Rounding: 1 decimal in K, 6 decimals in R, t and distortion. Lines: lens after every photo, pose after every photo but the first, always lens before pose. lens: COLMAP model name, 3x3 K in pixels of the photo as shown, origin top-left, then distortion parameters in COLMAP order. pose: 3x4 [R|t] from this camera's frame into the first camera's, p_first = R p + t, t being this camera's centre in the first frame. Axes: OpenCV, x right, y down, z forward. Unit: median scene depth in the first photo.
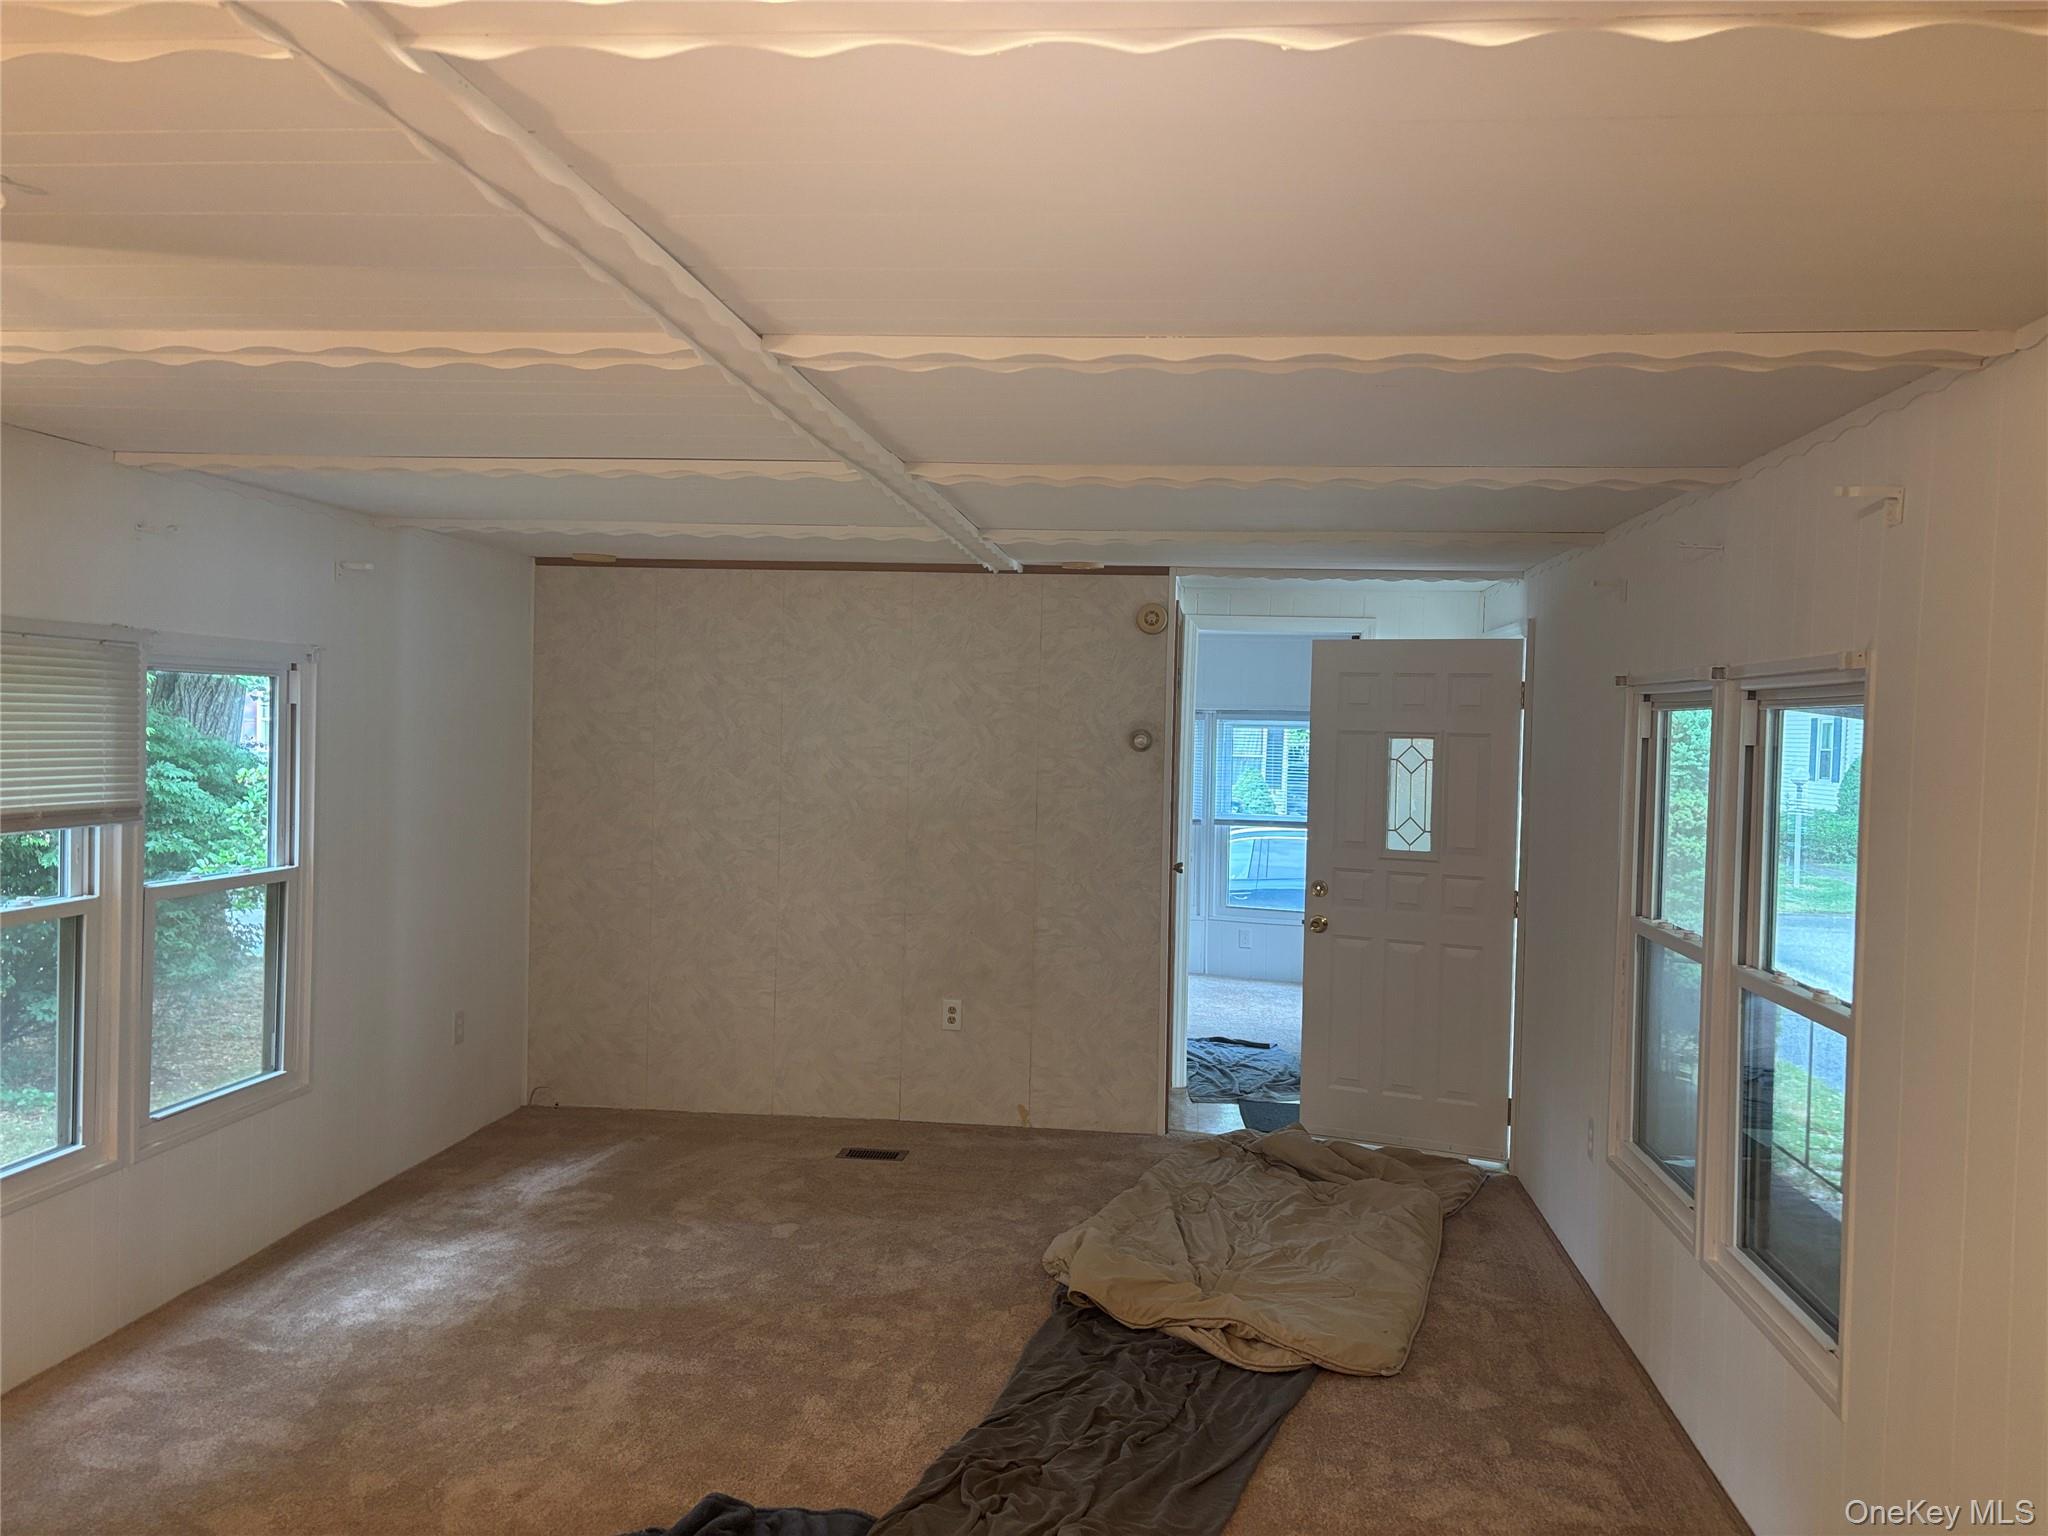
lens RADIAL K [[1542.7, 0, 1050.7], [0, 1542.7, 767.8], [0, 0, 1]] dist [0.042605, -0.042798]
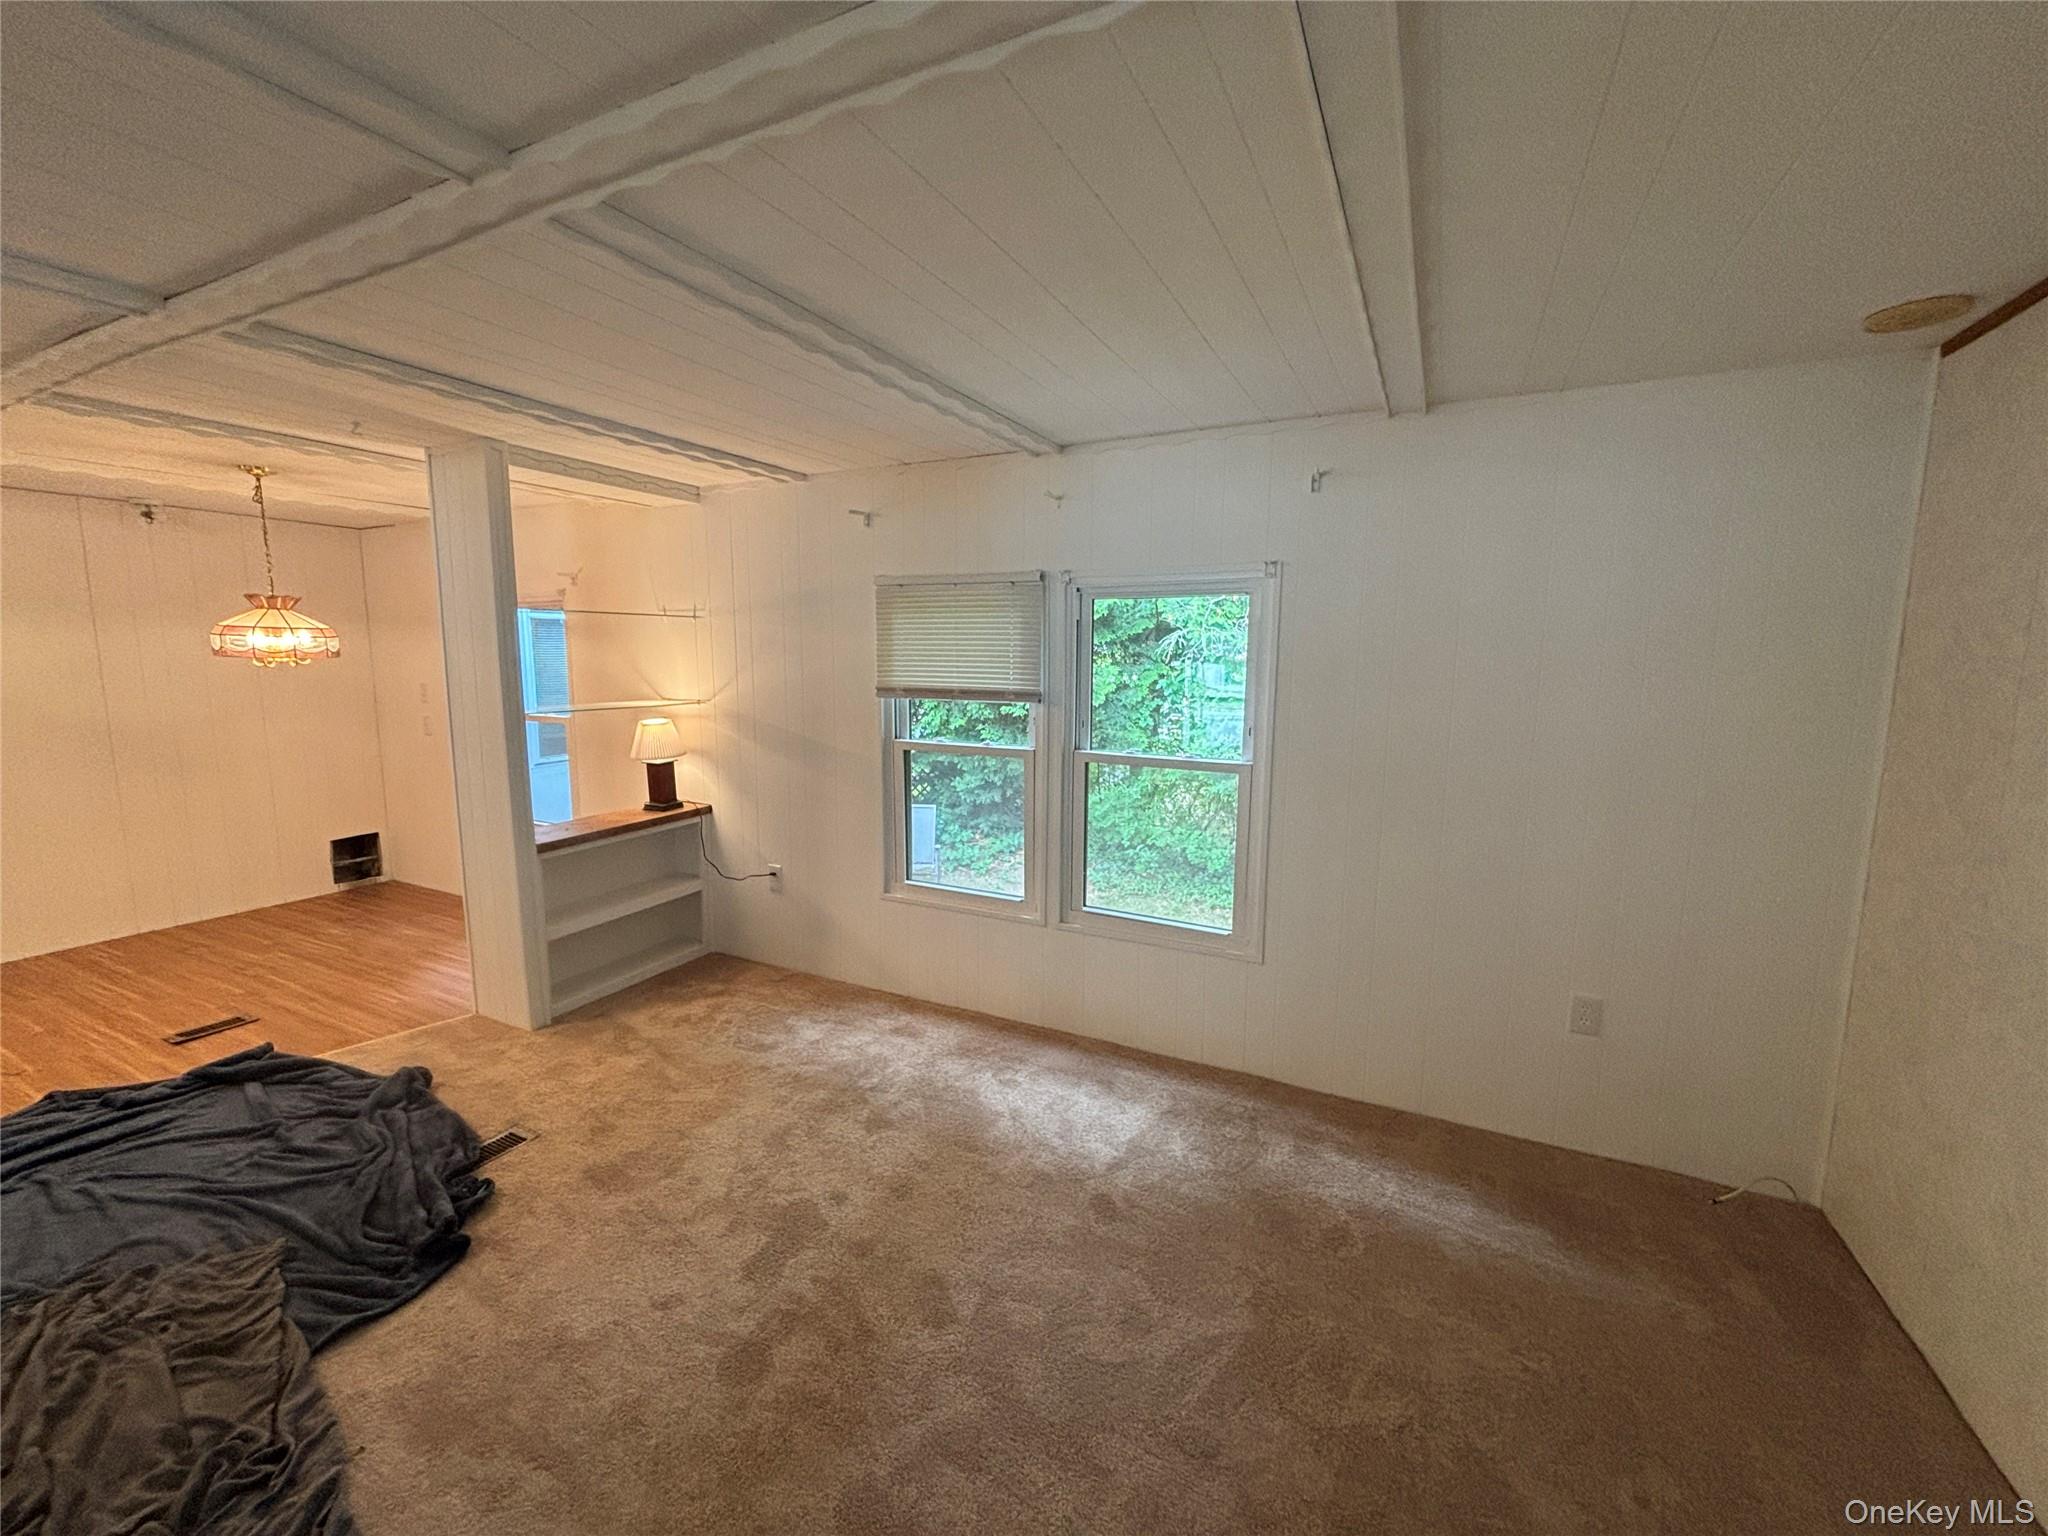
lens RADIAL K [[829.5, 0, 1026.9], [0, 829.5, 765.9], [0, 0, 1]] dist [0.002992, -0.001143]
pose [[-0.356059, 0.099248, -0.929178, 0.160791], [-0.044062, 0.991455, 0.122784, -0.003046], [0.933424, 0.084660, -0.348643, 1.267693]]
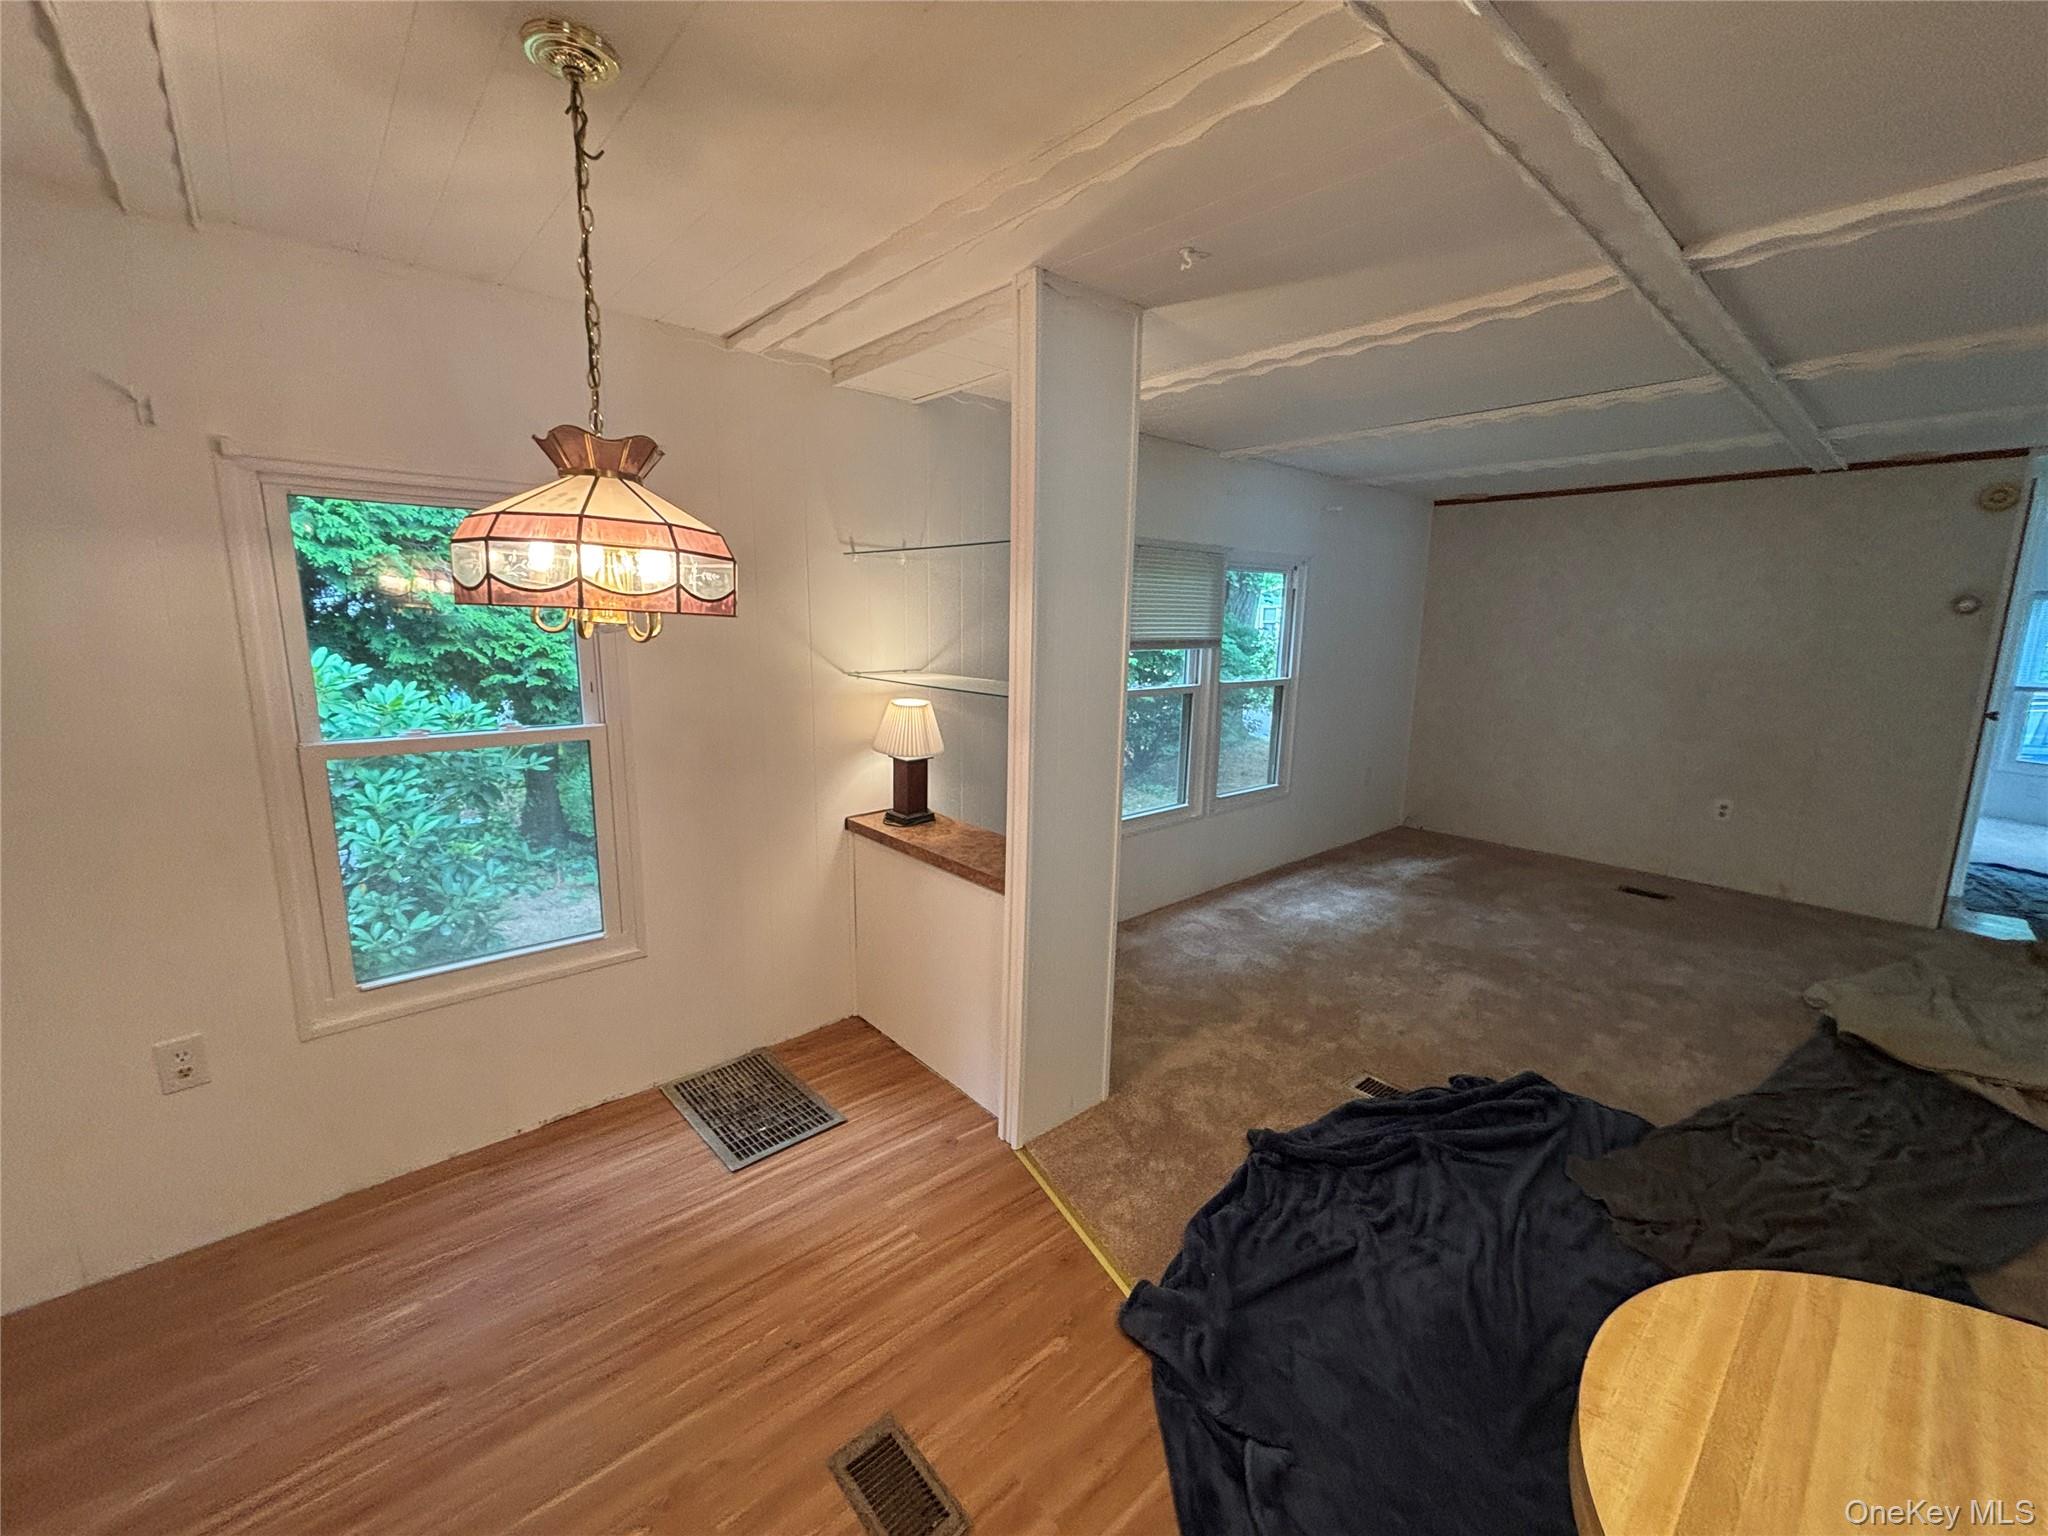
lens RADIAL K [[829.5, 0, 1026.6], [0, 829.5, 769.5], [0, 0, 1]] dist [0.002992, -0.001143]
pose [[0.738506, 0.110920, -0.665060, -0.052479], [-0.016277, 0.989021, 0.146877, 0.037463], [0.674050, -0.097644, 0.732203, 0.053695]]
